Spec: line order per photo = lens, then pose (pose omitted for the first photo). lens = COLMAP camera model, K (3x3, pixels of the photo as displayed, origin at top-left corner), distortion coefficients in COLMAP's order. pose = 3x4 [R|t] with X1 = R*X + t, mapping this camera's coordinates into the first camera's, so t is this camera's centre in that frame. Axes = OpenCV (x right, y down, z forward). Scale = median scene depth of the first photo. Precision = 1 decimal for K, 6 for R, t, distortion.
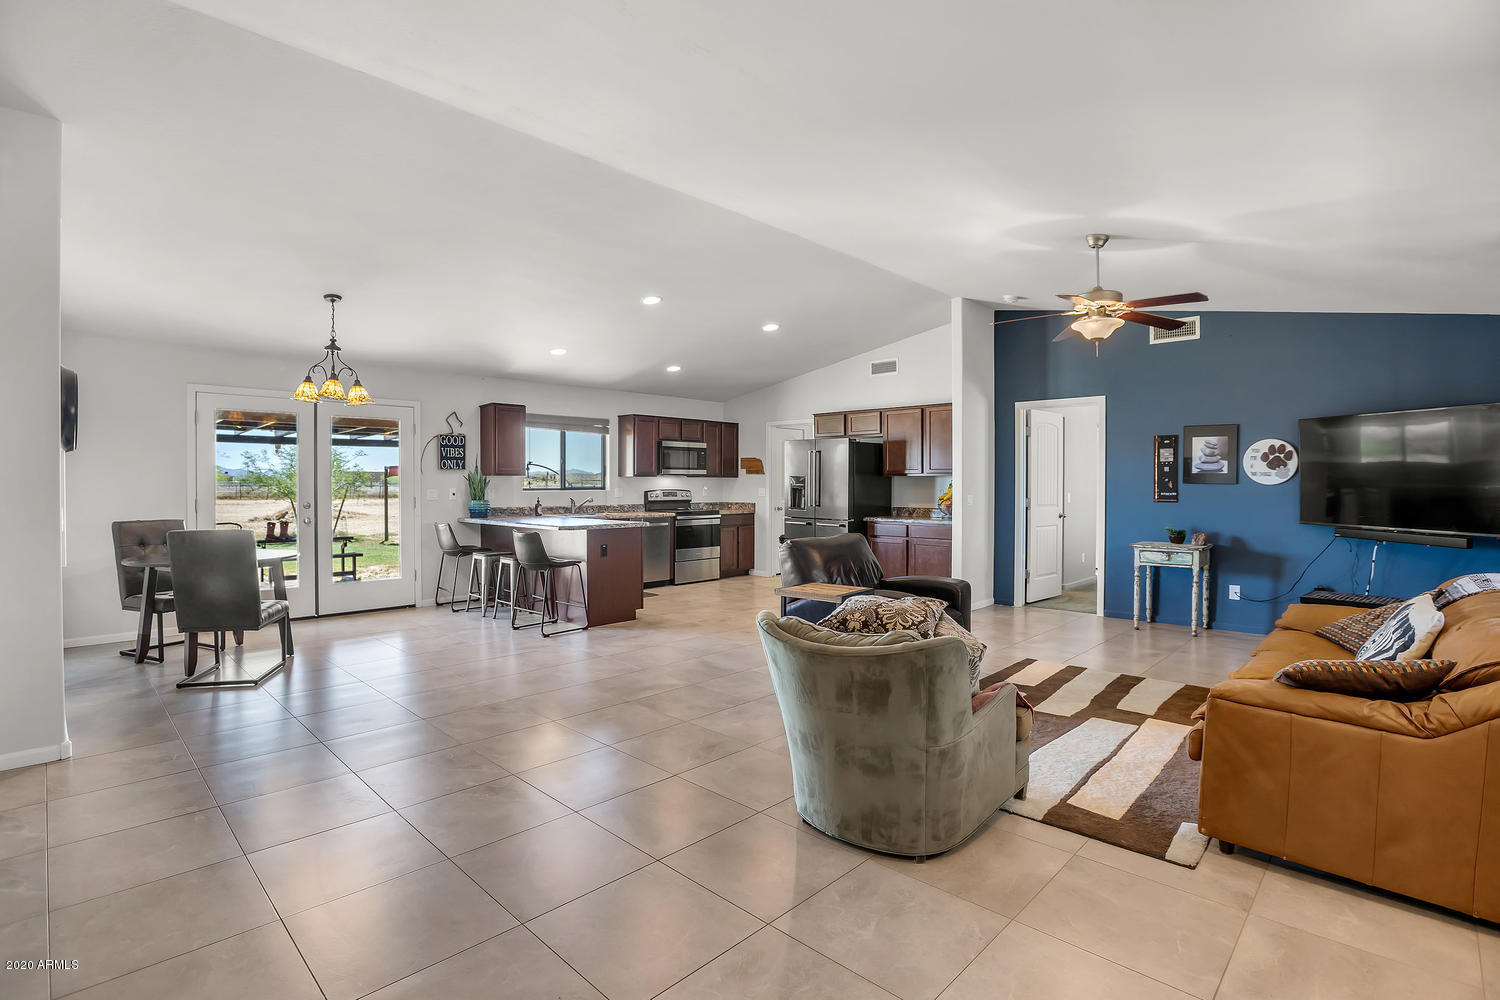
lens RADIAL K [[704.4, 0, 743.5], [0, 704.4, 490.2], [0, 0, 1]] dist [-0.012766, 0.000030]
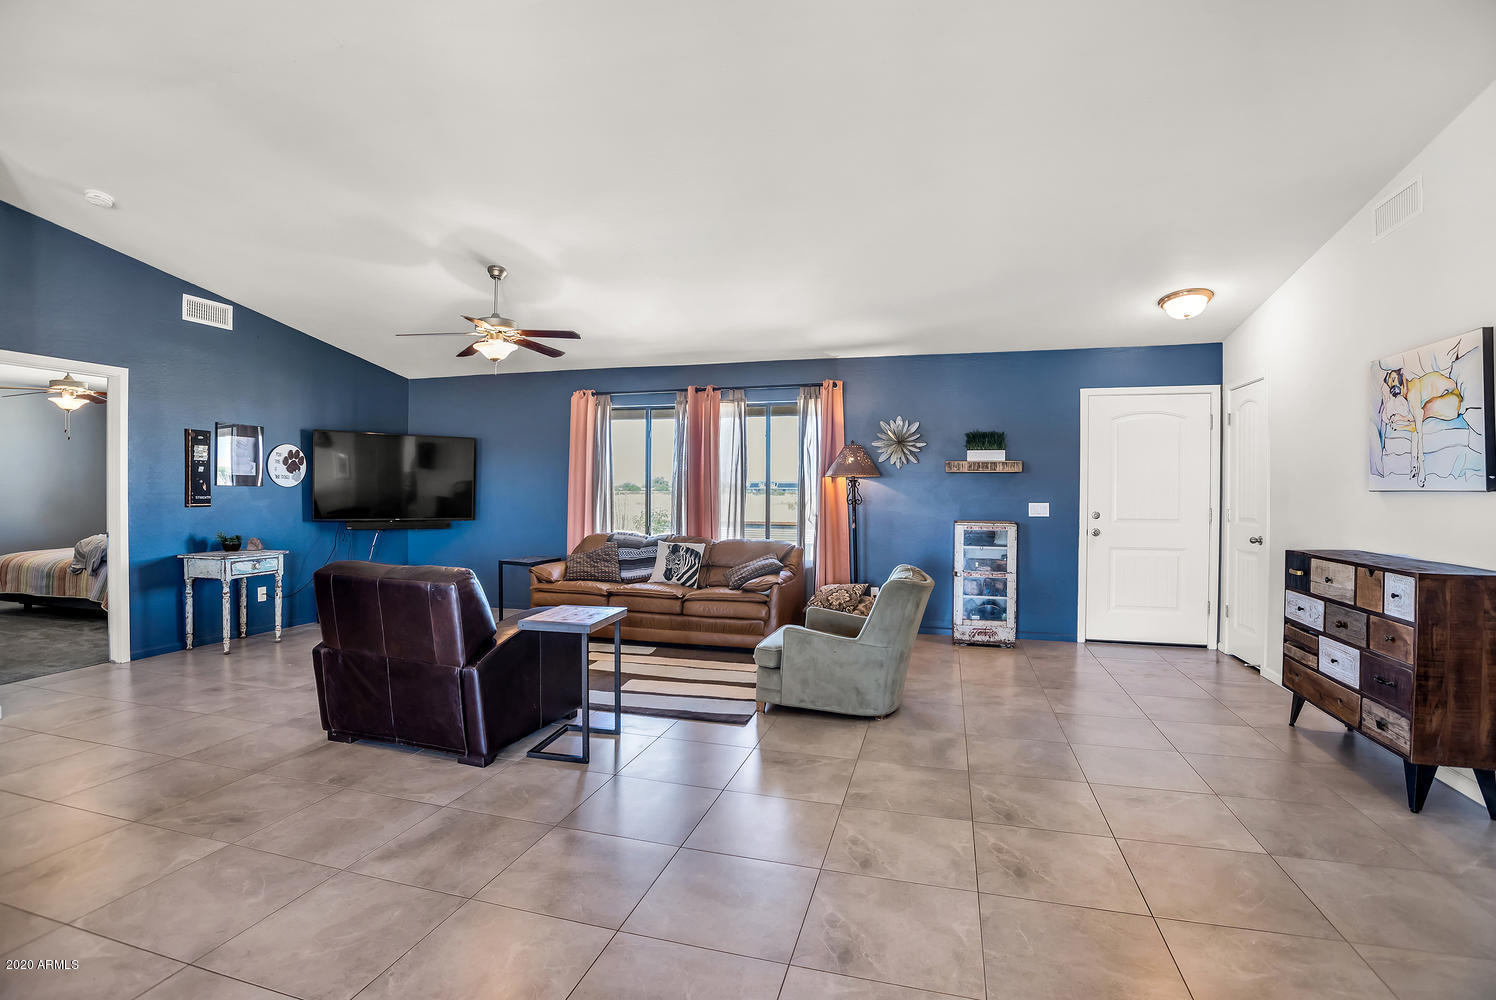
lens RADIAL K [[702.6, 0, 735.2], [0, 702.6, 494.7], [0, 0, 1]] dist [-0.012766, 0.000030]
pose [[-0.469058, -0.009848, 0.883112, -0.653264], [0.004590, 0.999897, 0.013588, -0.009679], [-0.883155, 0.010427, -0.468965, 1.138455]]
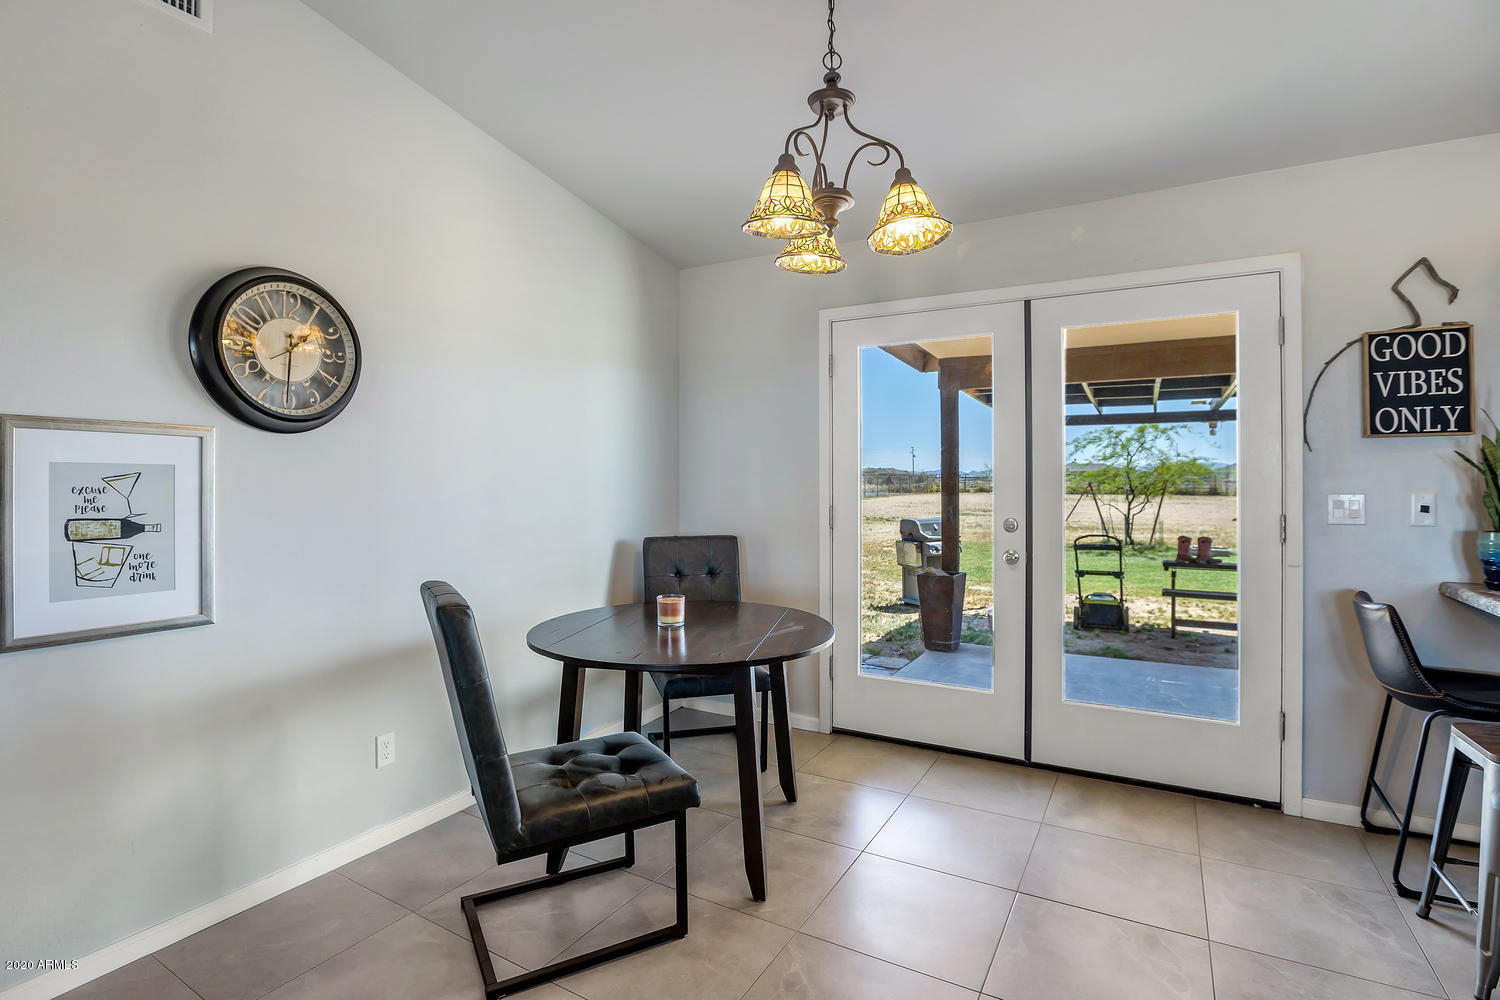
lens RADIAL K [[704.4, 0, 746.3], [0, 704.4, 490.2], [0, 0, 1]] dist [-0.012766, 0.000030]
pose [[0.245583, 0.000399, -0.969376, -0.133711], [-0.007374, 0.999972, -0.001456, -0.000167], [0.969348, 0.007505, 0.245579, 0.472167]]
